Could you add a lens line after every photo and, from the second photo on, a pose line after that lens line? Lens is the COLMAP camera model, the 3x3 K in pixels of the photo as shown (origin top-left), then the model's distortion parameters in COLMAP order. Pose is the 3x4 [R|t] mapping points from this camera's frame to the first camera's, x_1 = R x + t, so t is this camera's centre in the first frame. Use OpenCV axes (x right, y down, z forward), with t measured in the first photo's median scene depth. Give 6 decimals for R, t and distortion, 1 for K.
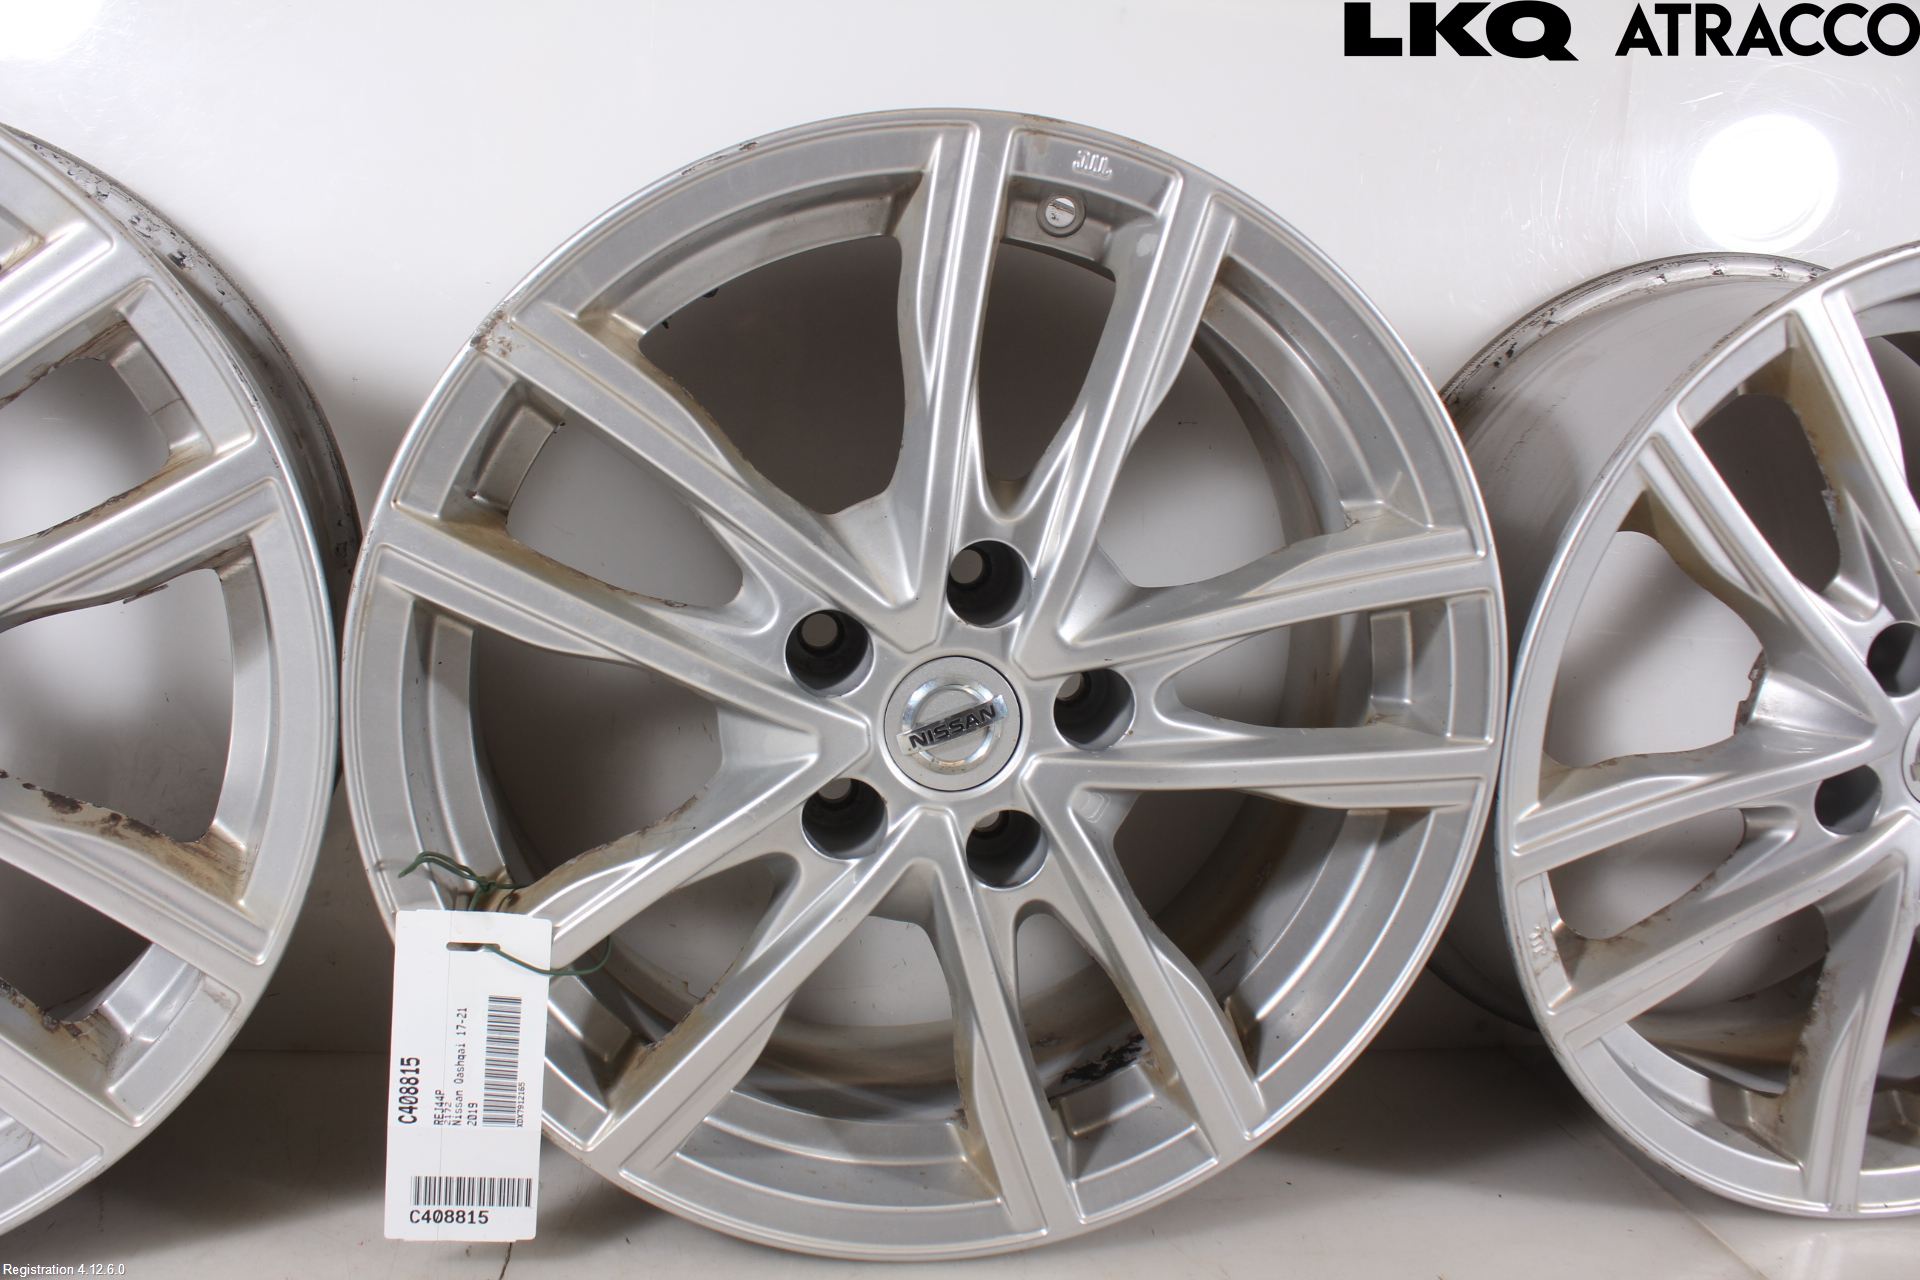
lens RADIAL K [[1605.2, 0, 954.7], [0, 1605.2, 664.8], [0, 0, 1]] dist [-0.163972, 0.151723]
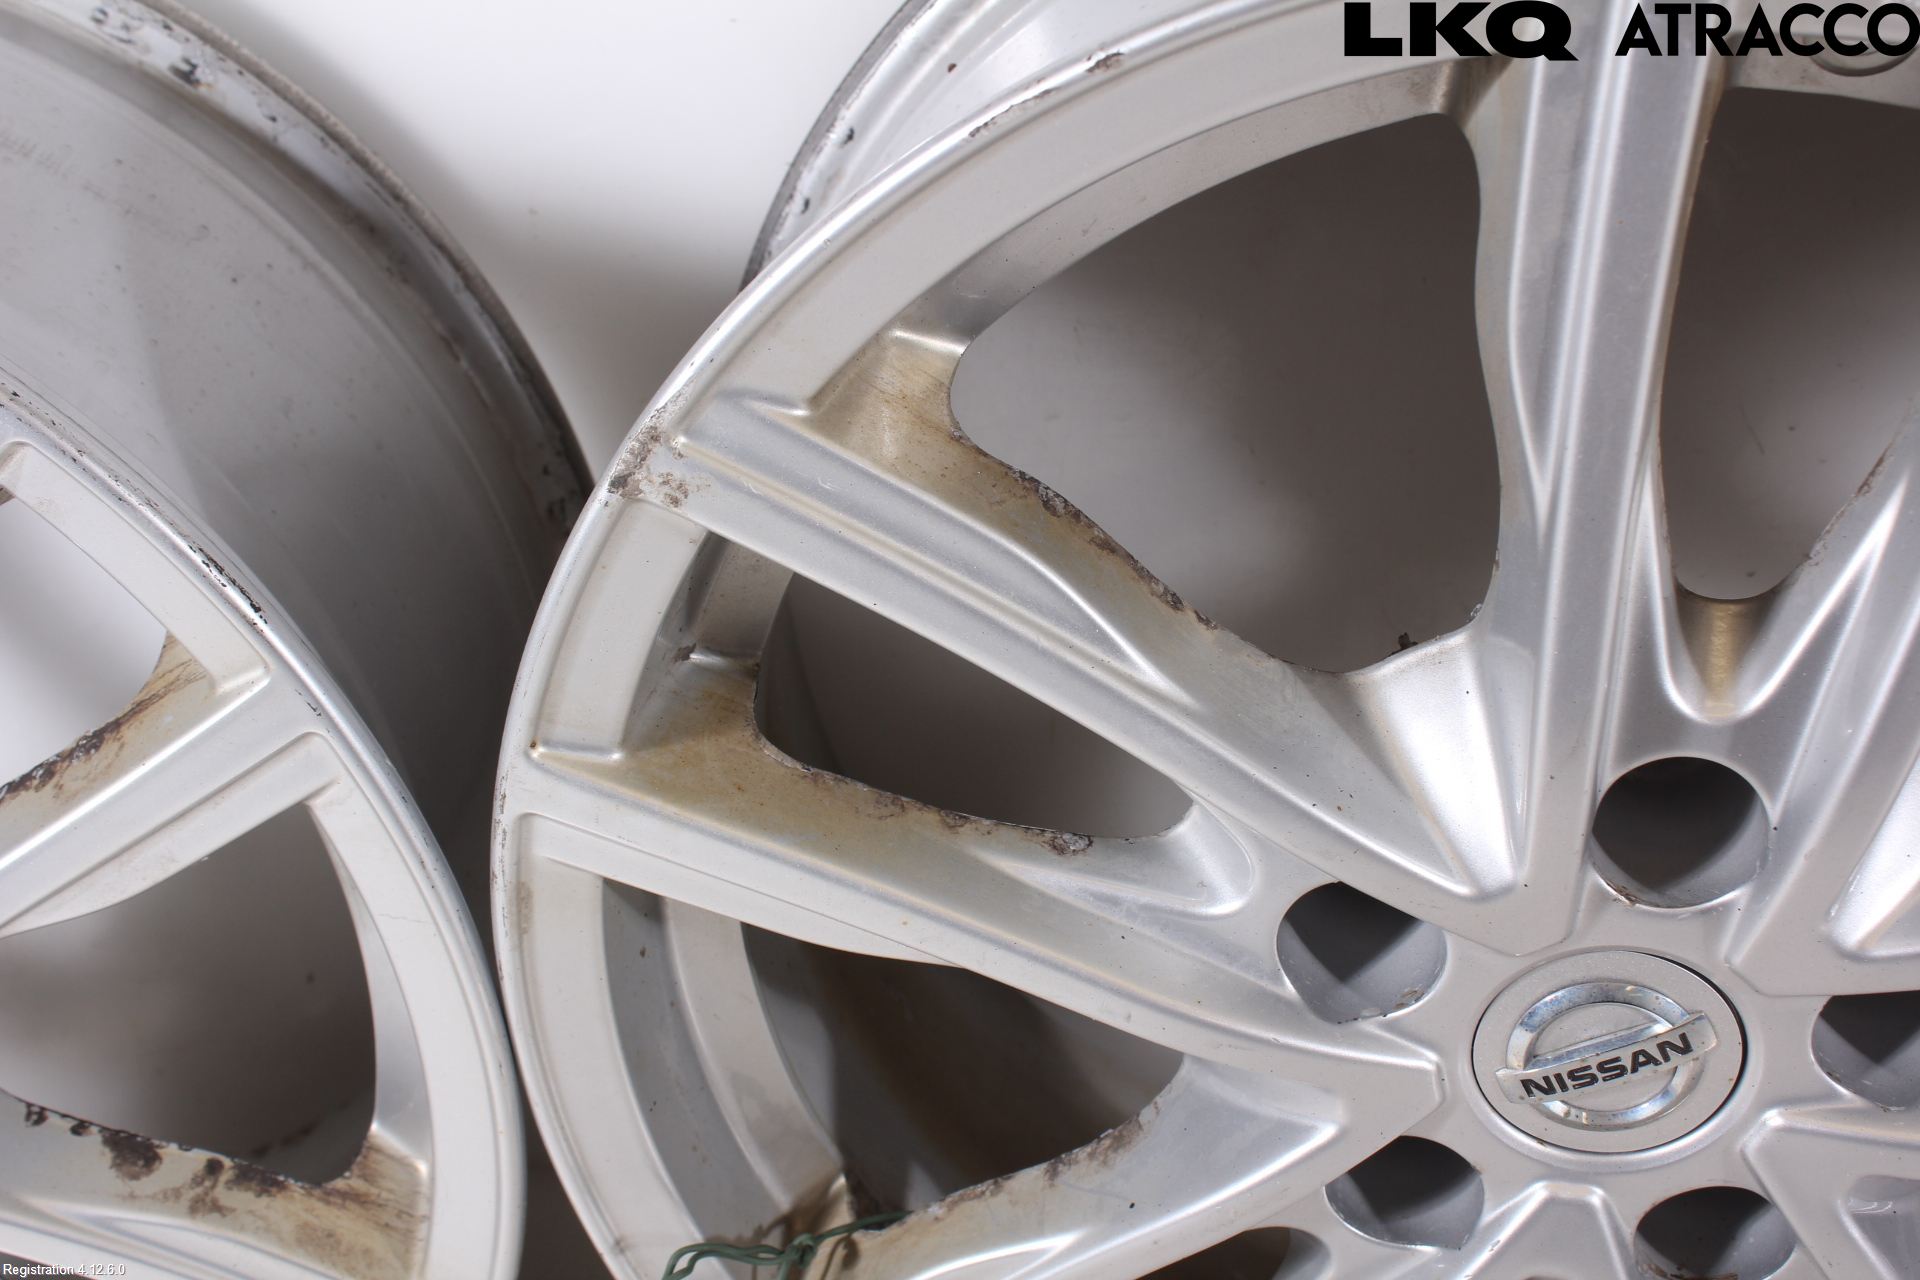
lens RADIAL K [[2315.4, 0, 960.0], [0, 2315.4, 640.0], [0, 0, 1]] dist [-0.039234, 0.005975]
pose [[0.944157, 0.020682, -0.328846, 0.044861], [0.093798, 0.939864, 0.328416, -0.362013], [0.315863, -0.340921, 0.885440, 0.323295]]
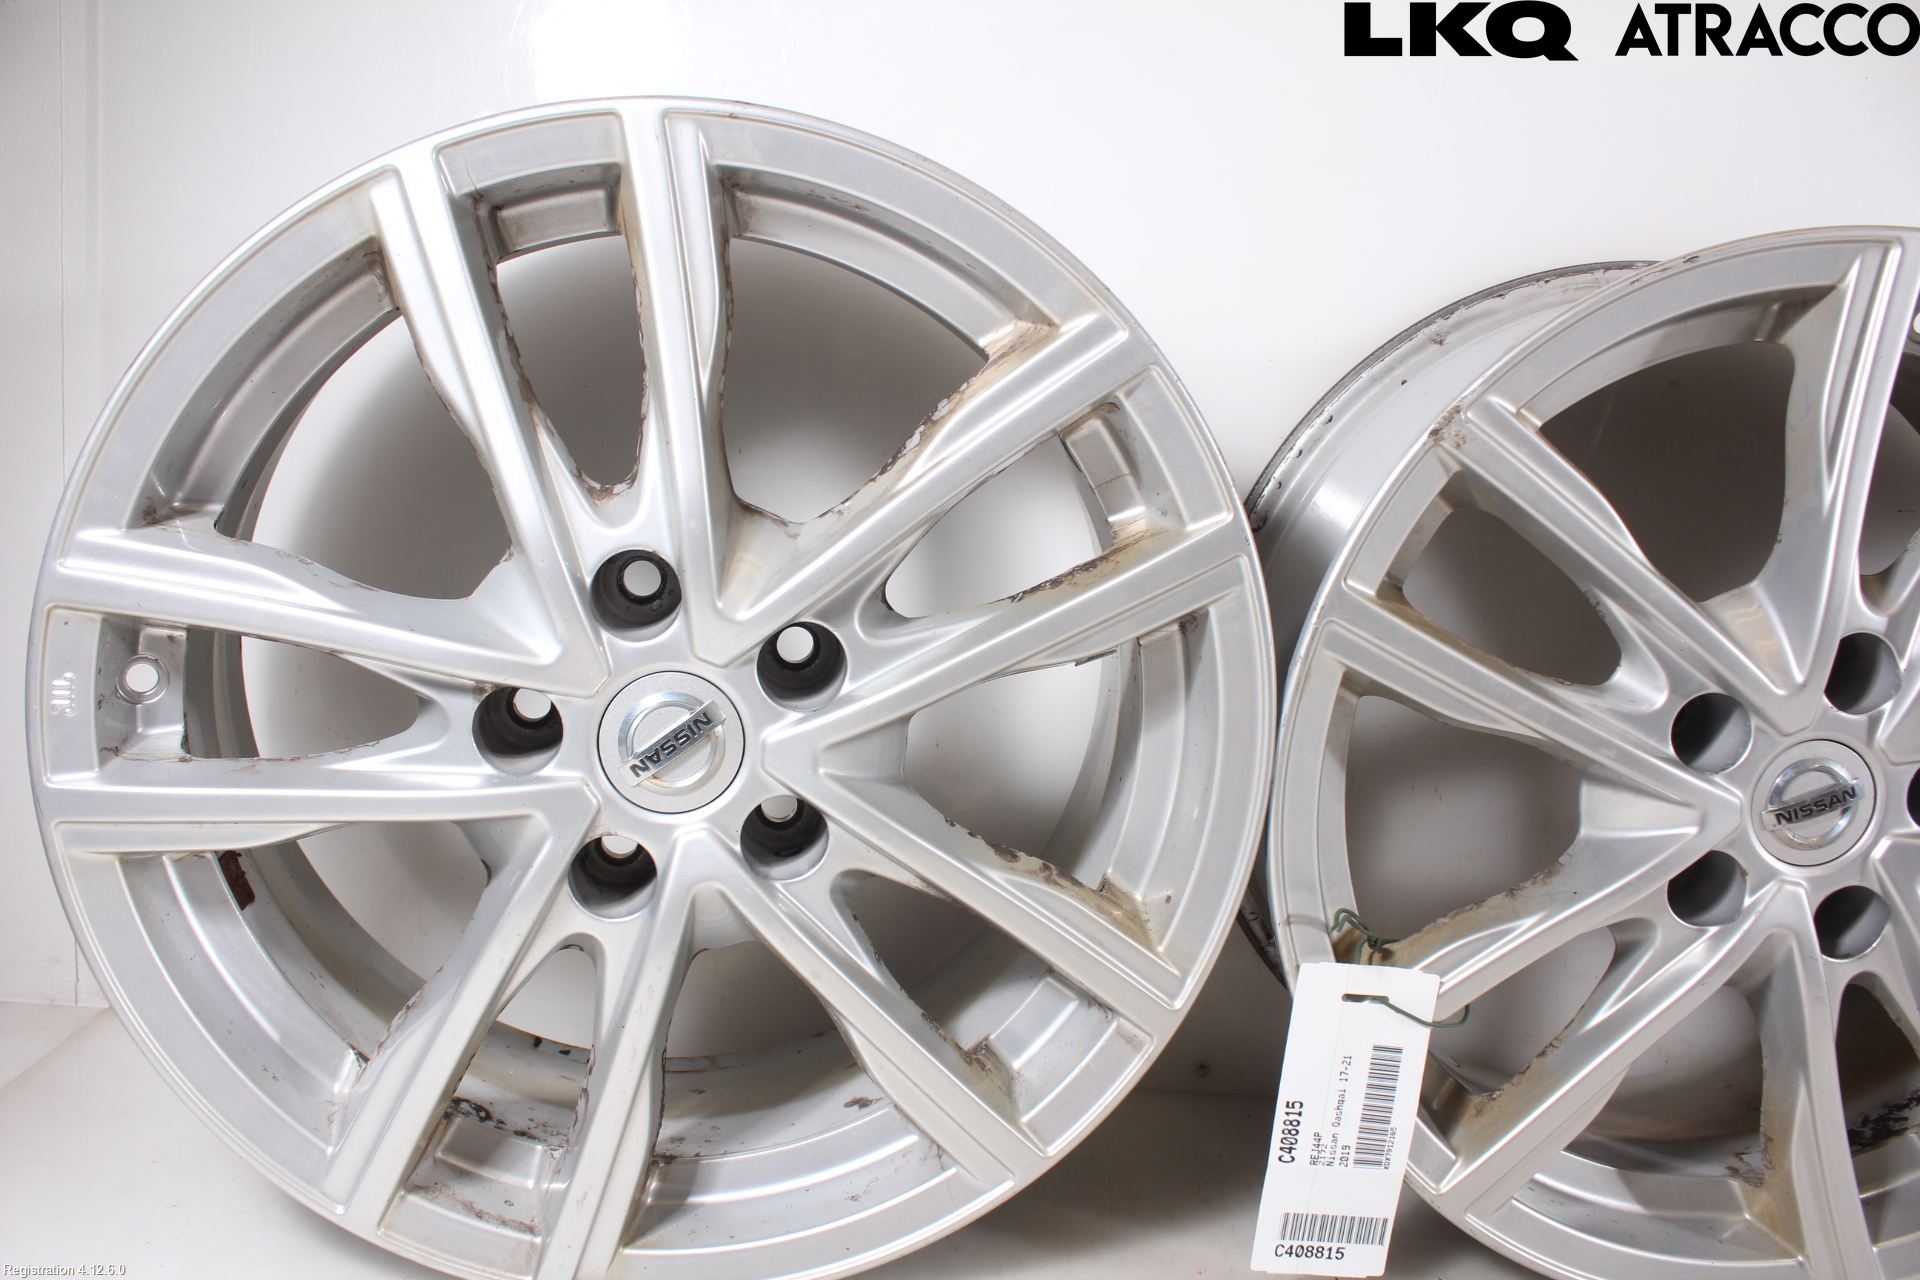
lens RADIAL K [[1605.2, 0, 954.7], [0, 1605.2, 664.8], [0, 0, 1]] dist [-0.163972, 0.151723]
pose [[0.991023, 0.032660, -0.129642, -0.443132], [-0.034812, 0.999291, -0.014361, -0.020363], [0.129081, 0.018745, 0.991457, -0.091807]]
